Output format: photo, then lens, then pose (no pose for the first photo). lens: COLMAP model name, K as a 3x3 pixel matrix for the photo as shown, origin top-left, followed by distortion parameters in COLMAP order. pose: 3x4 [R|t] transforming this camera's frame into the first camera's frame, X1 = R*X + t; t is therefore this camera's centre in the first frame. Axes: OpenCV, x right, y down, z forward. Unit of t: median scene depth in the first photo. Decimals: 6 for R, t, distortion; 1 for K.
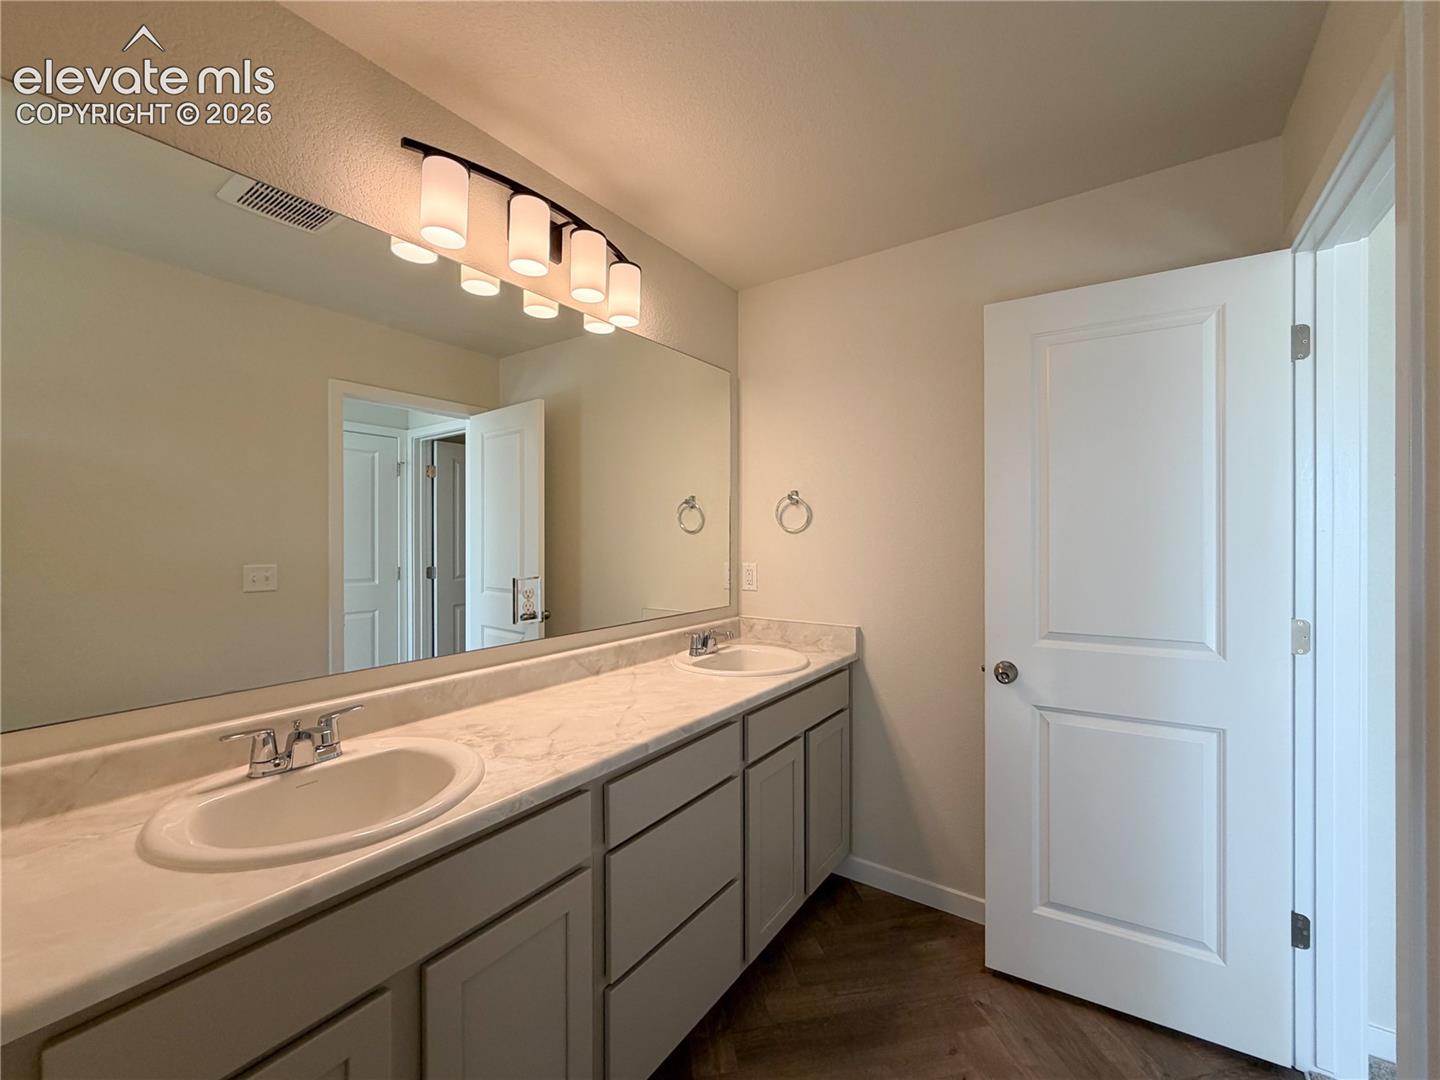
lens RADIAL K [[640.5, 0, 720.0], [0, 640.5, 540.0], [0, 0, 1]] dist [-0.000048, -0.000077]
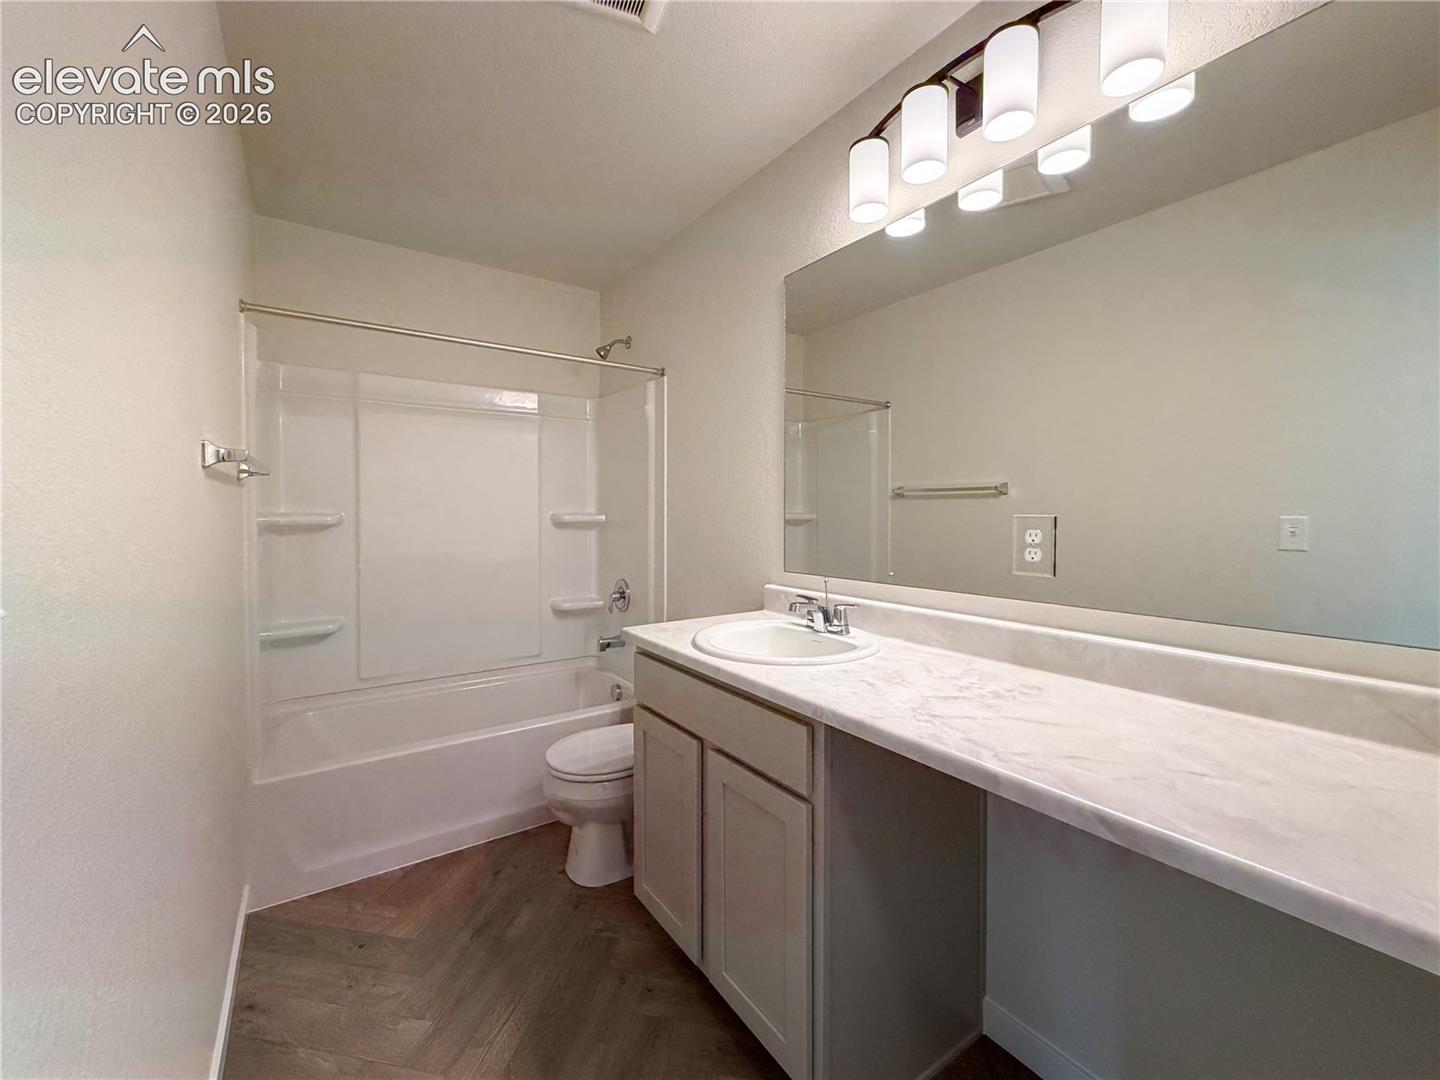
lens RADIAL K [[579.9, 0, 716.4], [0, 579.9, 546.8], [0, 0, 1]] dist [0.000469, -0.000043]
pose [[-0.395173, 0.044049, -0.917550, 0.473690], [-0.007307, 0.998667, 0.051090, 0.075115], [0.918578, 0.026894, -0.394325, 0.947680]]
